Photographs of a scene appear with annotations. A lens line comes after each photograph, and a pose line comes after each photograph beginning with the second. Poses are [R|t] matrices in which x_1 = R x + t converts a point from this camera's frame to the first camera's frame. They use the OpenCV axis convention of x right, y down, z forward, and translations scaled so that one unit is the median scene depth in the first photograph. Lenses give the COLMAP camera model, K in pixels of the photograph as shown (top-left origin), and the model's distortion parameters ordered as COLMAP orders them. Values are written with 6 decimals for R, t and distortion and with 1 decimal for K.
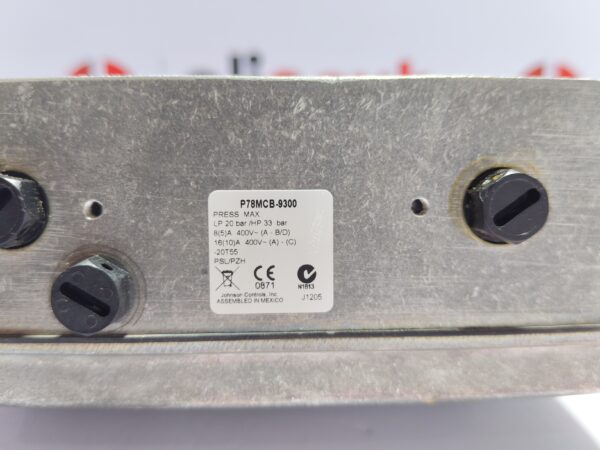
lens RADIAL K [[502.1, 0, 300.0], [0, 502.1, 225.0], [0, 0, 1]] dist [0.001727, -0.002045]
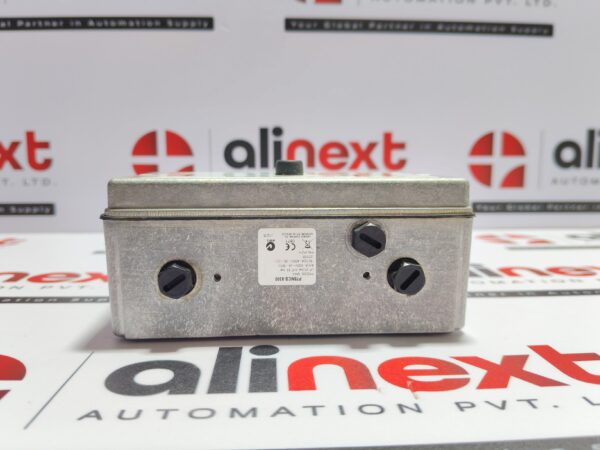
lens RADIAL K [[509.2, 0, 300.0], [0, 509.2, 225.0], [0, 0, 1]] dist [-0.004029, -0.081310]
pose [[-0.998087, -0.006534, -0.061476, 0.022768], [-0.002028, -0.990405, 0.138182, -0.113378], [-0.061789, 0.138042, 0.988497, -1.176055]]
